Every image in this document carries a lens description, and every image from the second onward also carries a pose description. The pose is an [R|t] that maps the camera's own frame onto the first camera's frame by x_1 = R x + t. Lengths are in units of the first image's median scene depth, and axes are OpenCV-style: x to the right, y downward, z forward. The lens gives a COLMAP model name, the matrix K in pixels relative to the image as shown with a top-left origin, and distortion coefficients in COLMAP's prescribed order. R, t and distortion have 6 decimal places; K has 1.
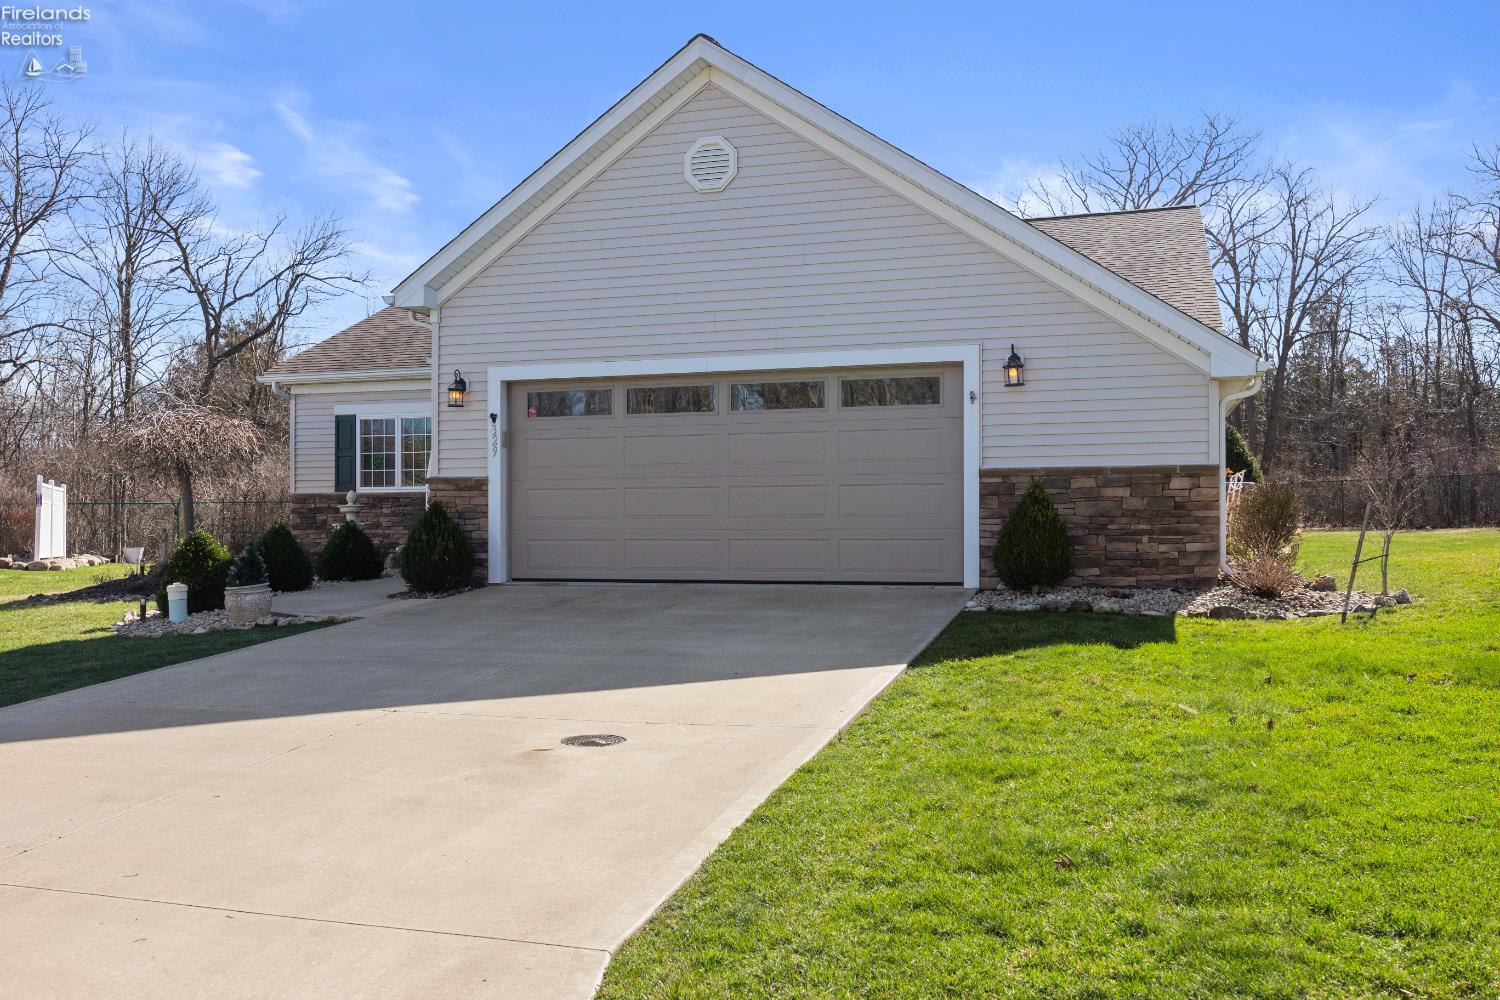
lens RADIAL K [[1270.1, 0, 750.0], [0, 1270.1, 500.0], [0, 0, 1]] dist [0.008624, 0.002288]
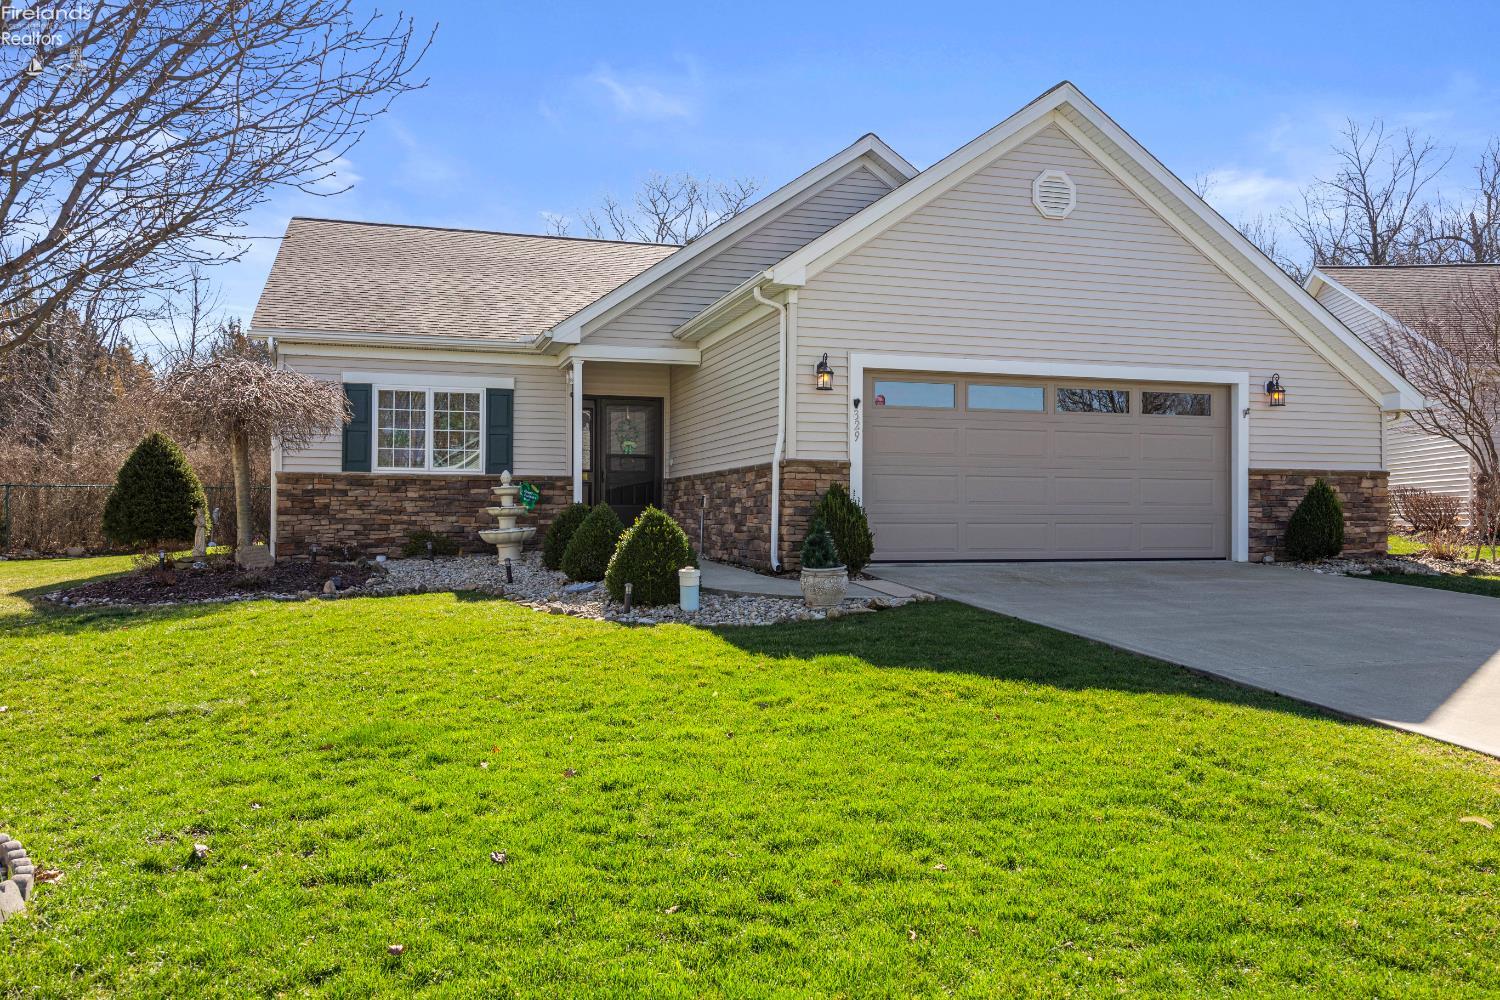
lens RADIAL K [[1223.5, 0, 750.5], [0, 1223.5, 498.4], [0, 0, 1]] dist [-0.010901, -0.001093]
pose [[0.822527, 0.018603, 0.568422, -0.829973], [-0.015673, 0.999827, -0.010042, 0.023049], [-0.568511, -0.000649, 0.822676, 0.238856]]
